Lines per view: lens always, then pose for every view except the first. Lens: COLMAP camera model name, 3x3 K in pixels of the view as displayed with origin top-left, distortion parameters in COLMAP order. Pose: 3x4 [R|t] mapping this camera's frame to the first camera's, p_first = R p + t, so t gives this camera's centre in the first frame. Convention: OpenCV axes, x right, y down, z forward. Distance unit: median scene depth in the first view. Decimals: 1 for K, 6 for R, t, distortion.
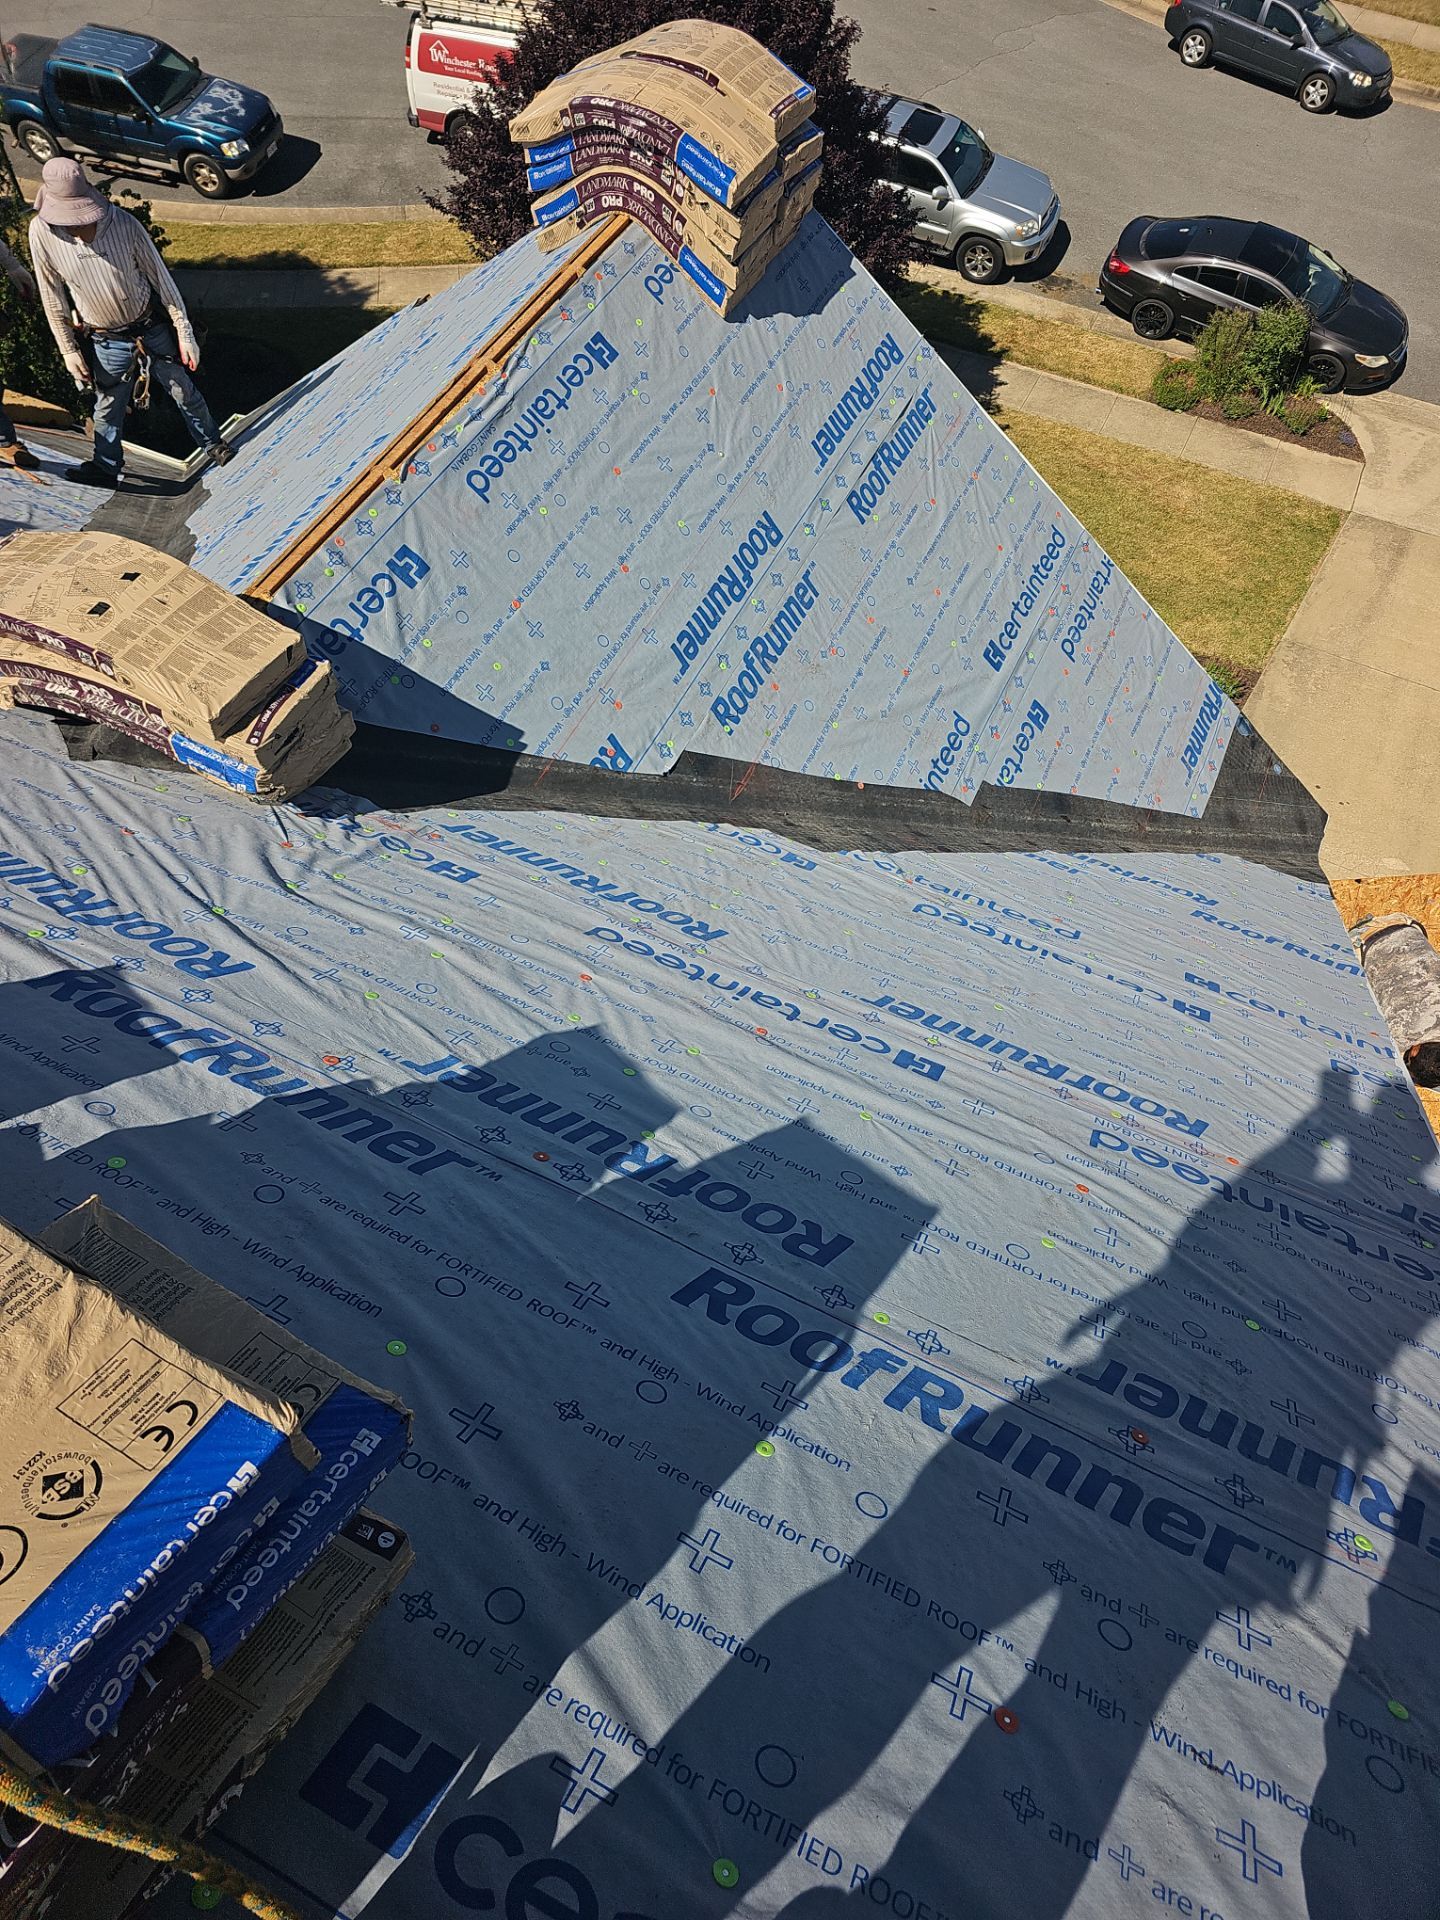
lens RADIAL K [[1268.3, 0, 664.1], [0, 1268.3, 952.0], [0, 0, 1]] dist [0.052077, -0.050077]
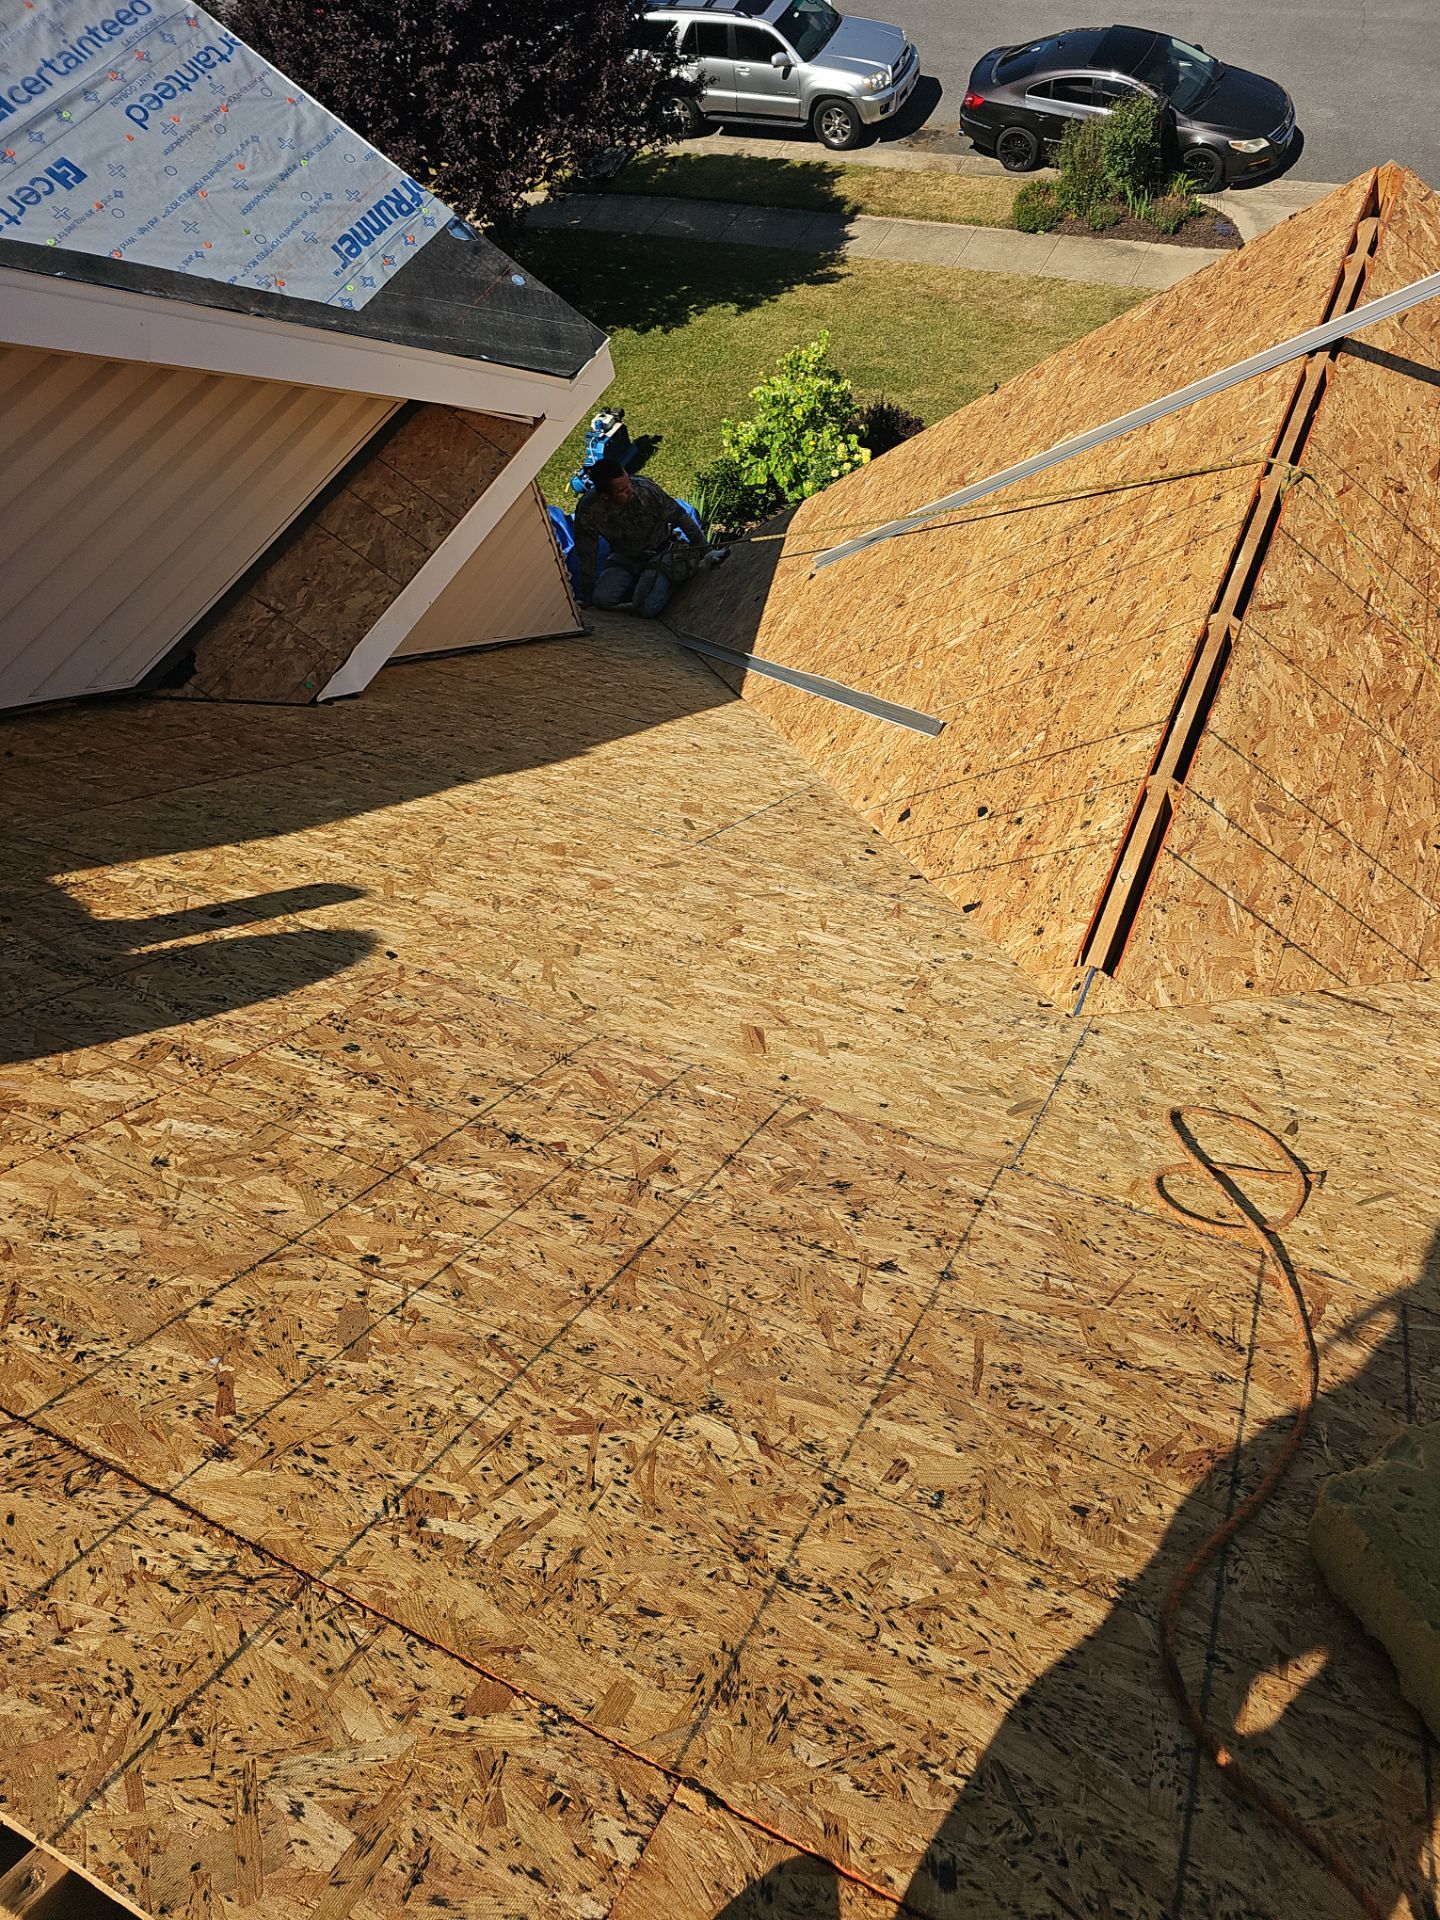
lens RADIAL K [[1268.3, 0, 732.6], [0, 1268.3, 959.2], [0, 0, 1]] dist [0.052077, -0.050077]
pose [[0.988370, -0.091959, -0.121115, 0.234909], [0.086598, 0.995047, -0.048812, 0.124786], [0.125003, 0.037756, 0.991438, 0.064981]]
